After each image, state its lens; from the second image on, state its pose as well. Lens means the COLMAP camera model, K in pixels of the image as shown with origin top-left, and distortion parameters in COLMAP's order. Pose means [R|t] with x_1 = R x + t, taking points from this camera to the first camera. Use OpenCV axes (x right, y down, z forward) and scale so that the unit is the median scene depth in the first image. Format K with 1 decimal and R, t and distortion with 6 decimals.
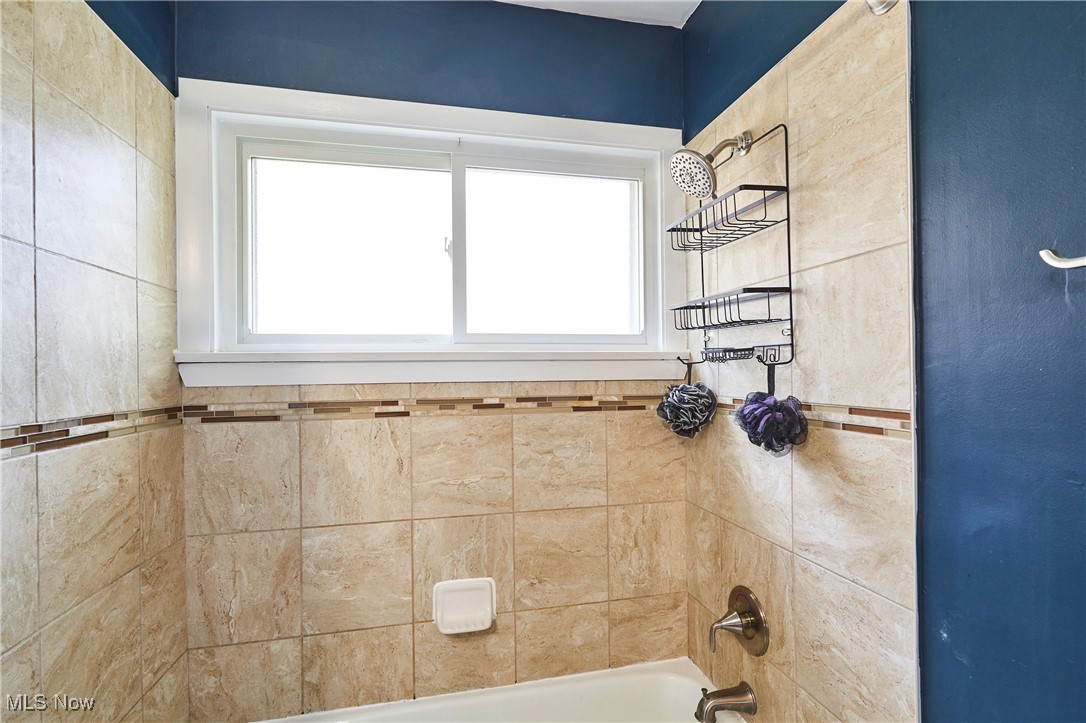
lens RADIAL K [[505.9, 0, 543.4], [0, 505.9, 368.0], [0, 0, 1]] dist [0.000134, 0.000699]
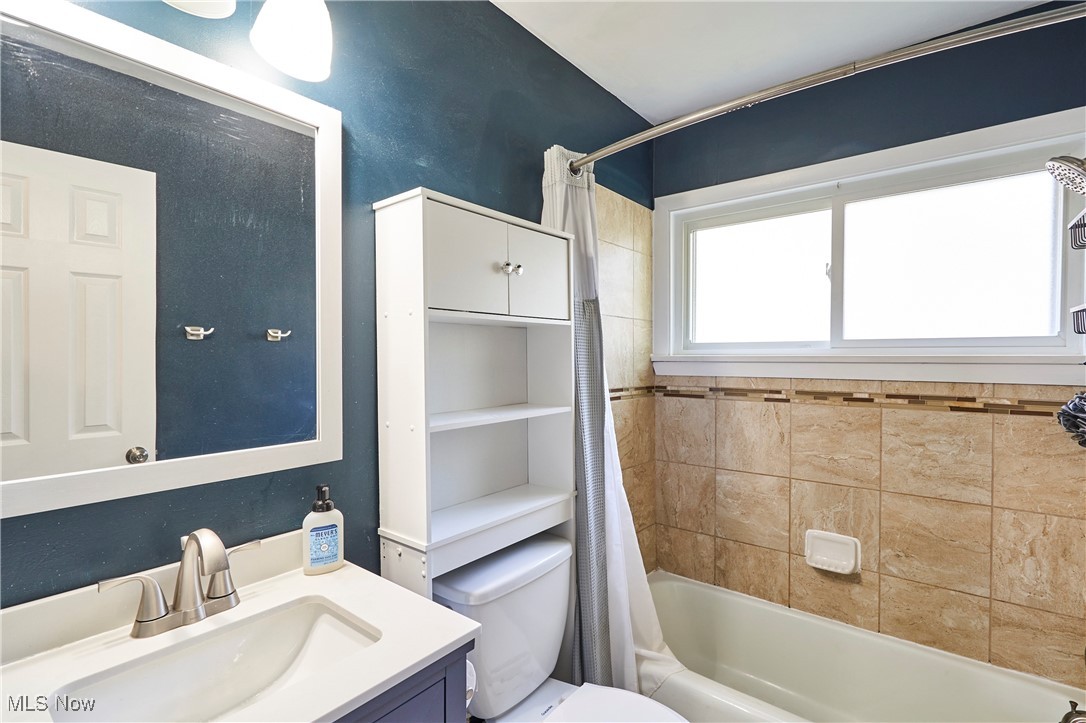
lens RADIAL K [[505.9, 0, 543.8], [0, 505.9, 360.1], [0, 0, 1]] dist [0.000134, 0.000699]
pose [[0.624871, 0.015532, -0.780573, 0.383604], [-0.002397, 0.999836, 0.017977, -0.041483], [0.780724, -0.009362, 0.624805, -0.368056]]
